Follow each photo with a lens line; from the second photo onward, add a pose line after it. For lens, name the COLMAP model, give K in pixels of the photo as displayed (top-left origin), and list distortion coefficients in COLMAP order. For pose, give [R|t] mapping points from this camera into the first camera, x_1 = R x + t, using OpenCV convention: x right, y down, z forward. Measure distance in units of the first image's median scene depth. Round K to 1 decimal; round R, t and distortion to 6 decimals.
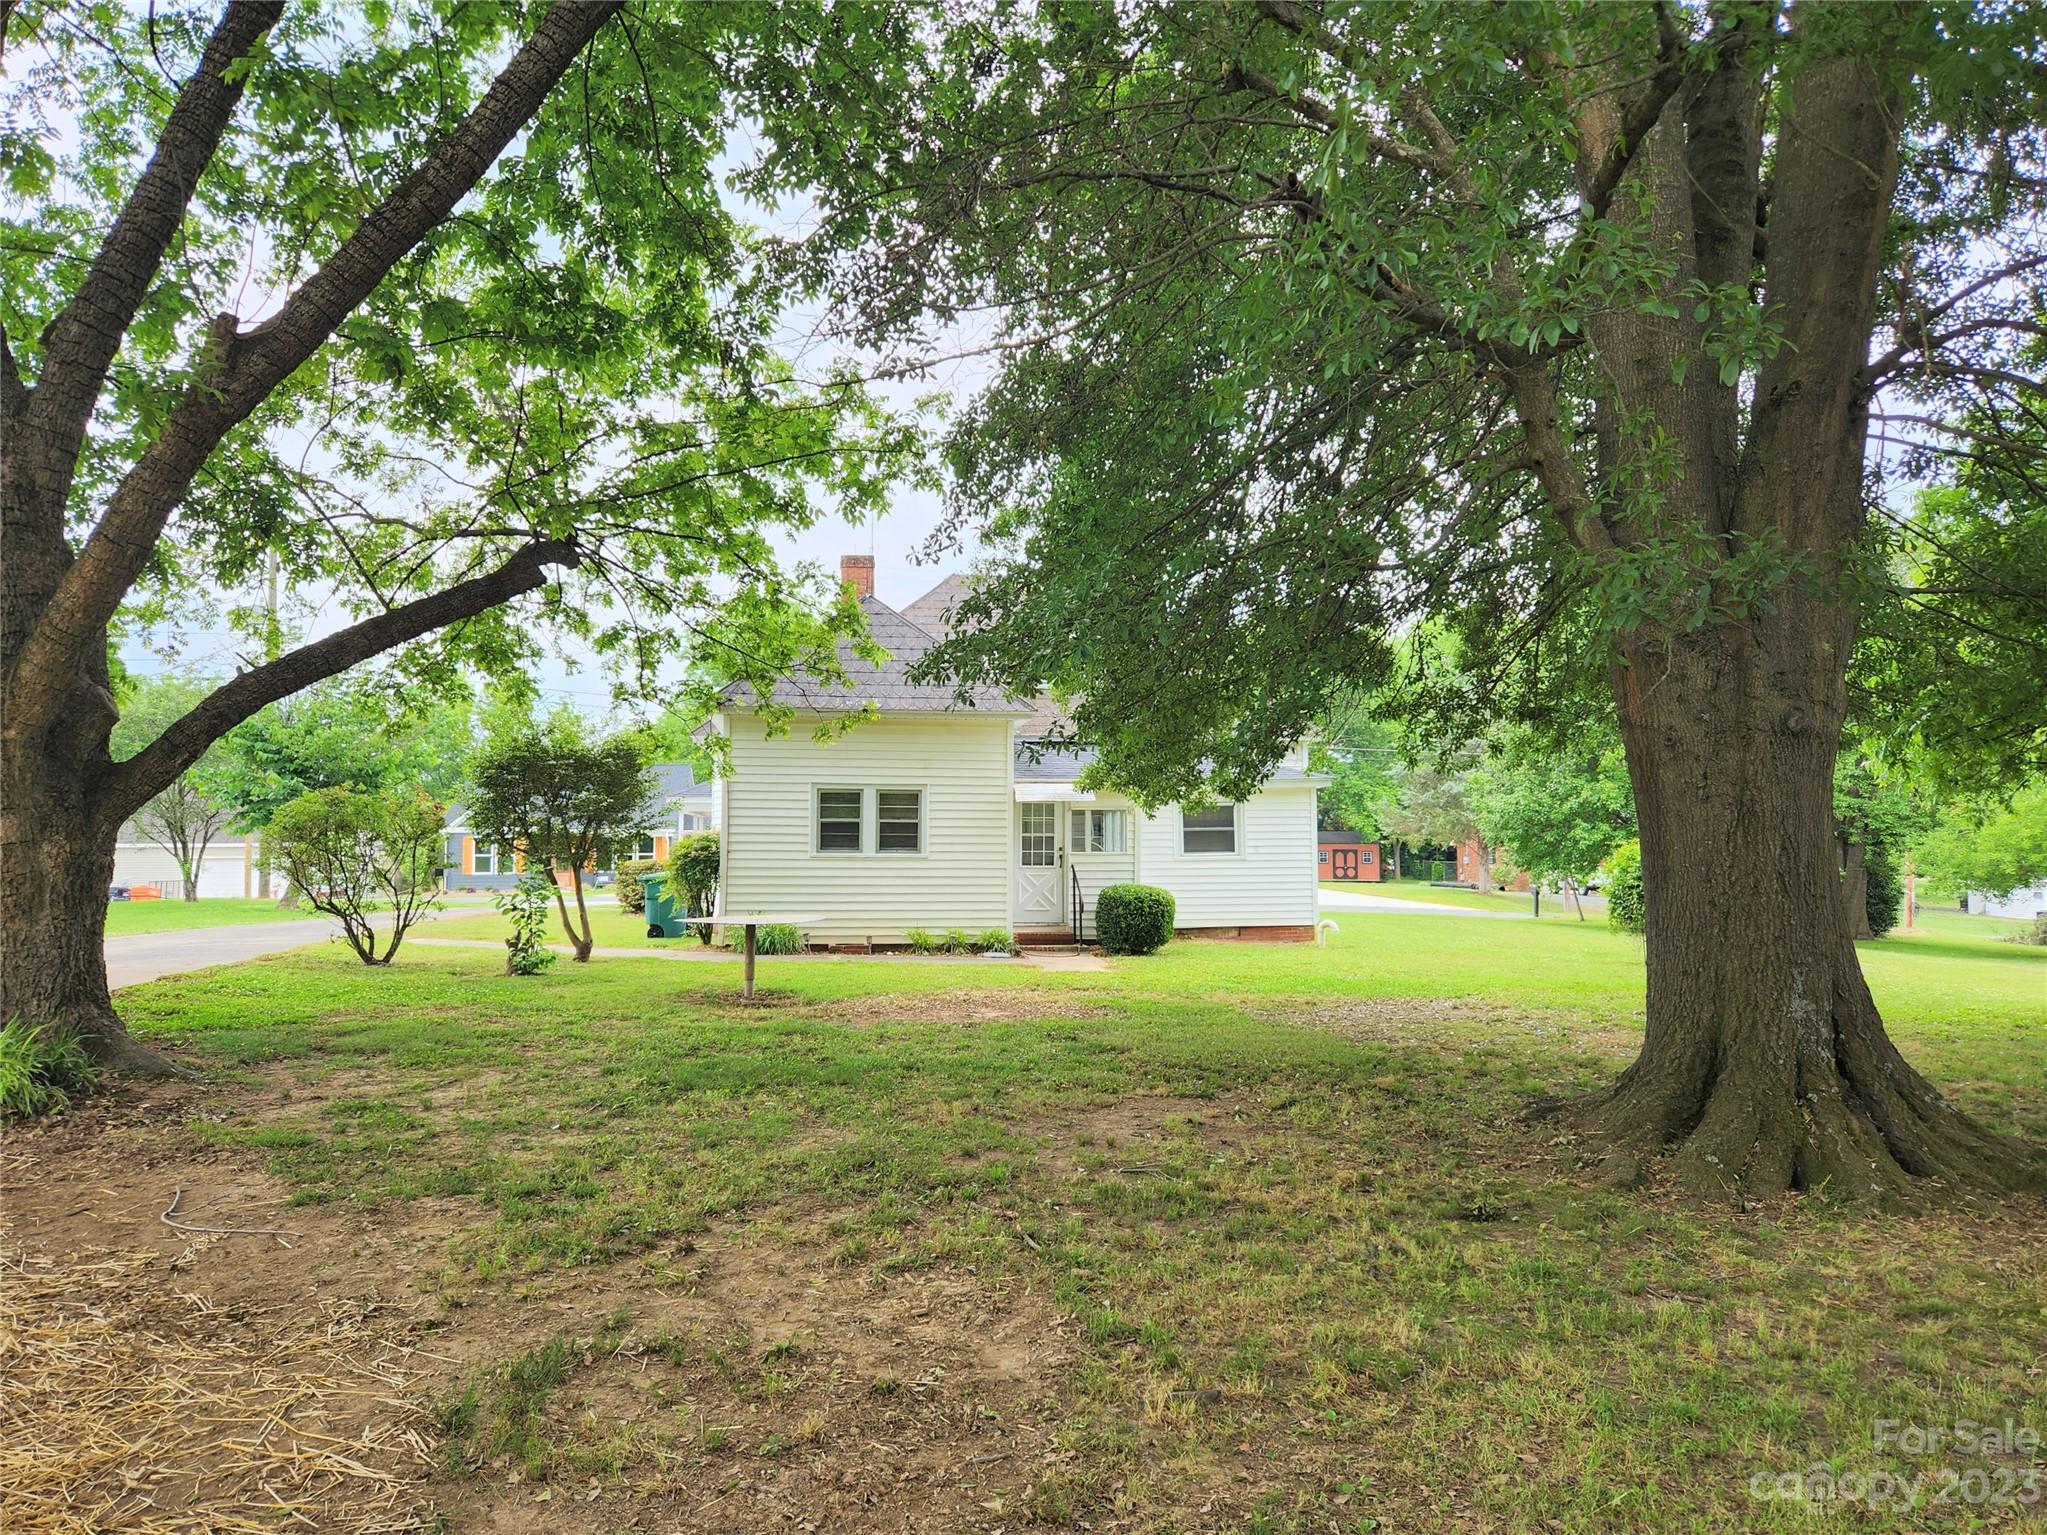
lens RADIAL K [[1371.4, 0, 1029.5], [0, 1371.4, 771.1], [0, 0, 1]] dist [0.078611, -0.073737]
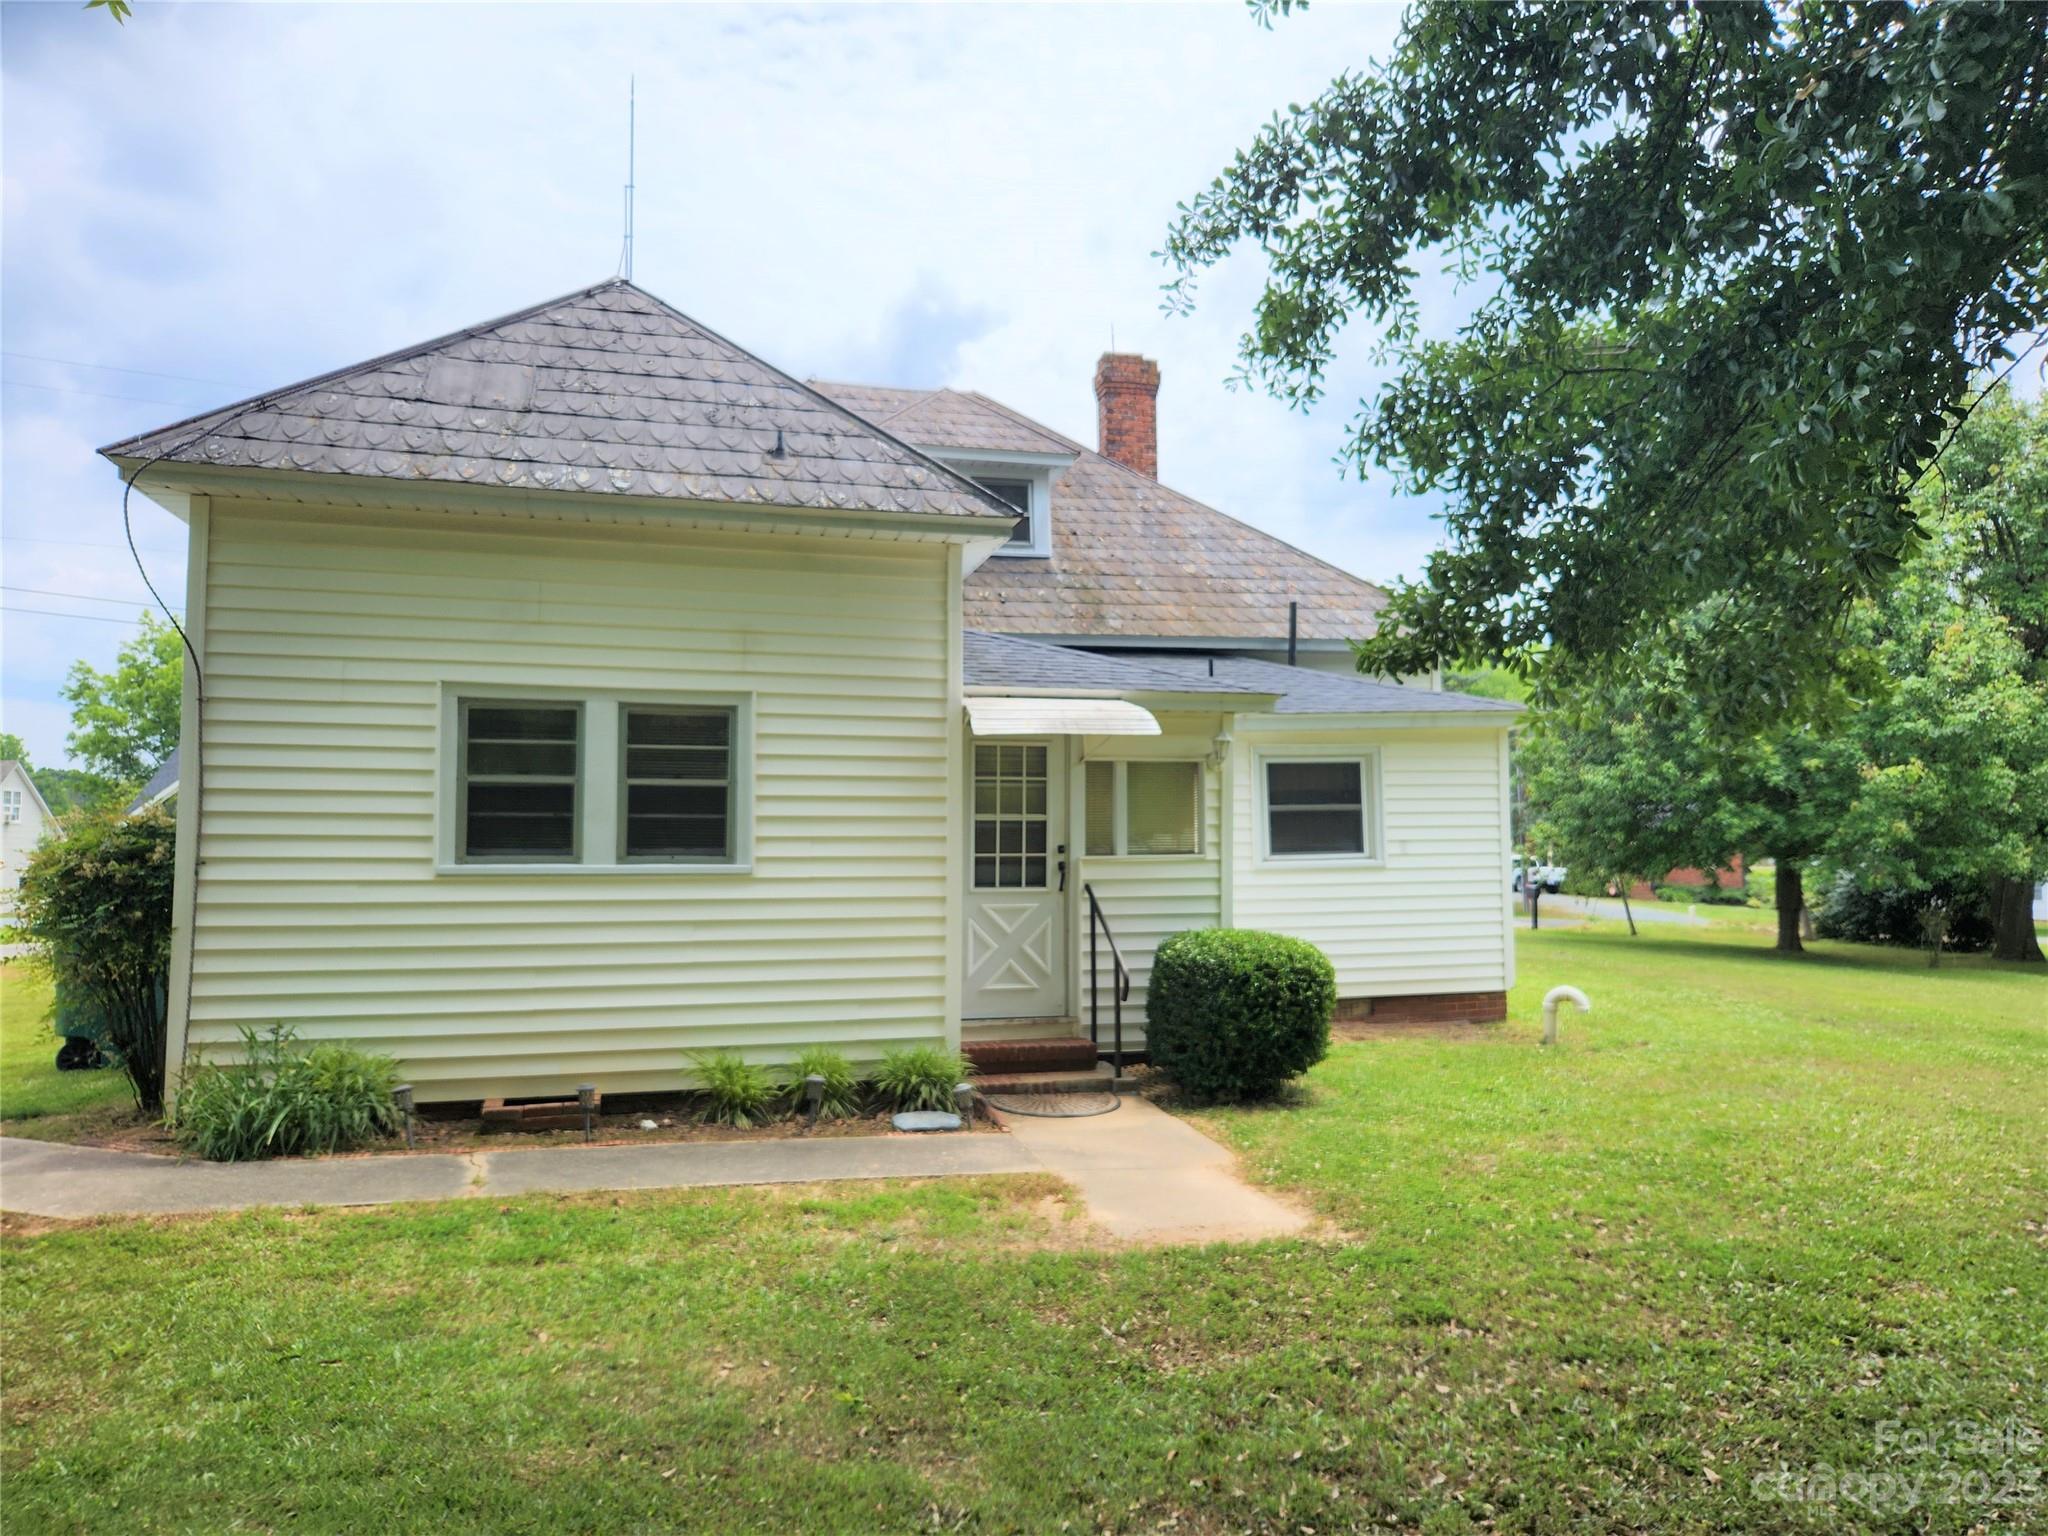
lens RADIAL K [[1372.0, 0, 1030.0], [0, 1372.0, 771.6], [0, 0, 1]] dist [0.078611, -0.073737]
pose [[0.993543, 0.001404, 0.113450, -0.037639], [-0.002066, 0.999982, 0.005711, 0.029695], [-0.113440, -0.005908, 0.993527, 0.572271]]
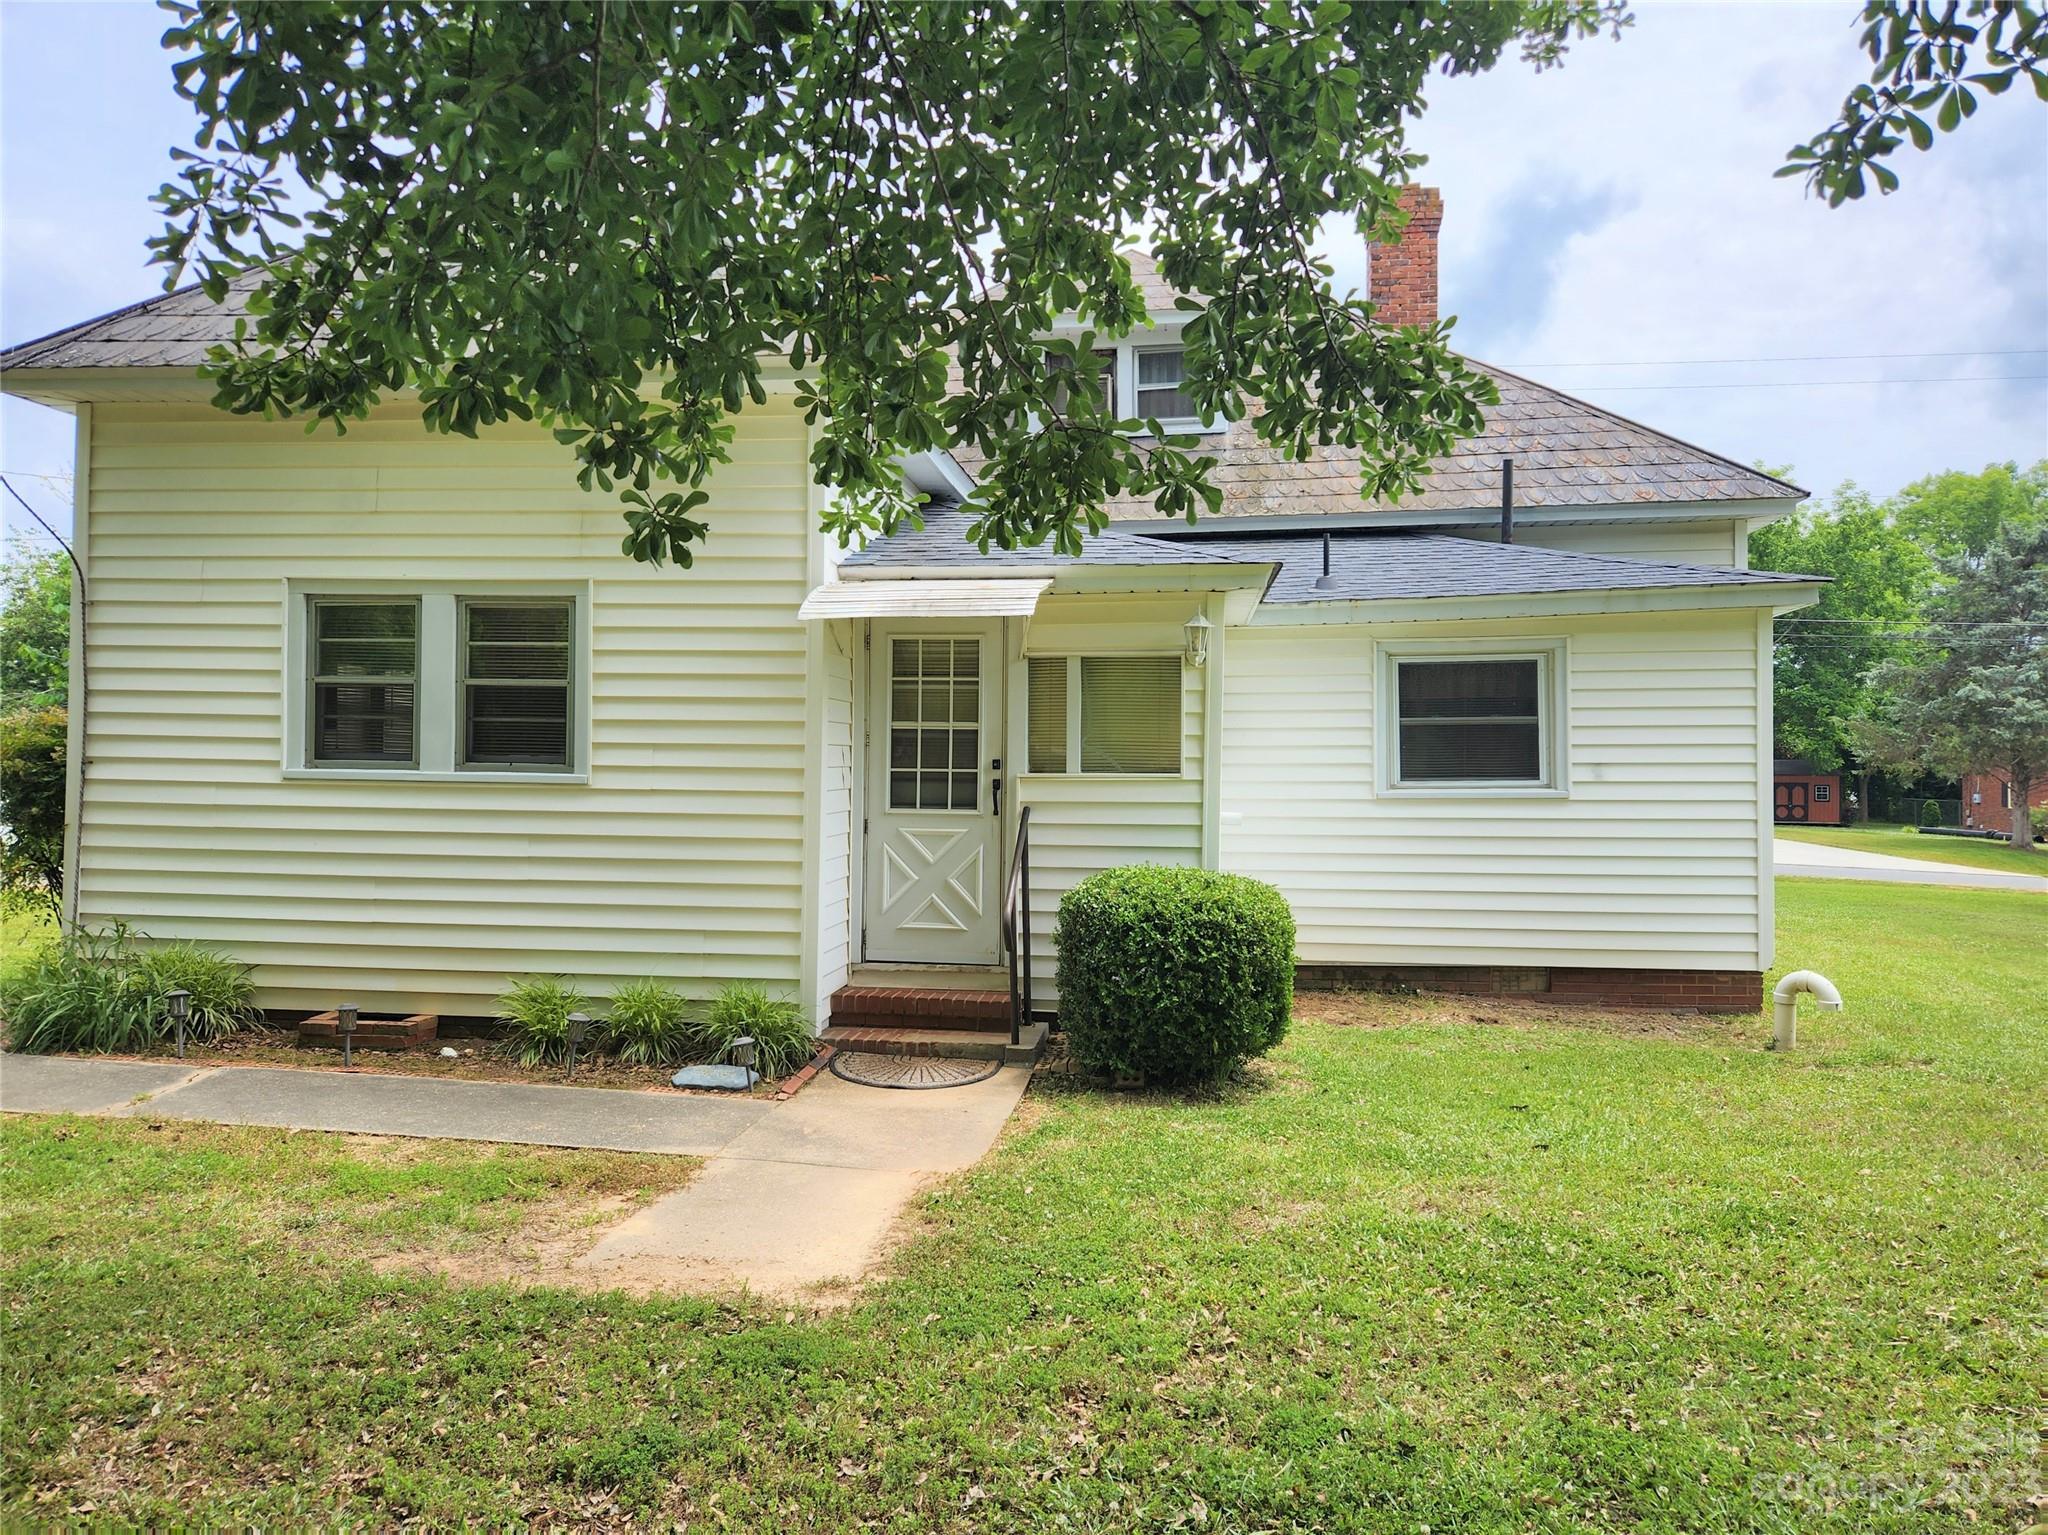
lens RADIAL K [[1357.5, 0, 1024.0], [0, 1357.5, 767.5], [0, 0, 1]] dist [0.056357, -0.003475]
pose [[0.962160, 0.006830, -0.272399, 0.129252], [0.006452, 0.998834, 0.047835, 0.041043], [0.272408, -0.047782, 0.960995, 0.666867]]
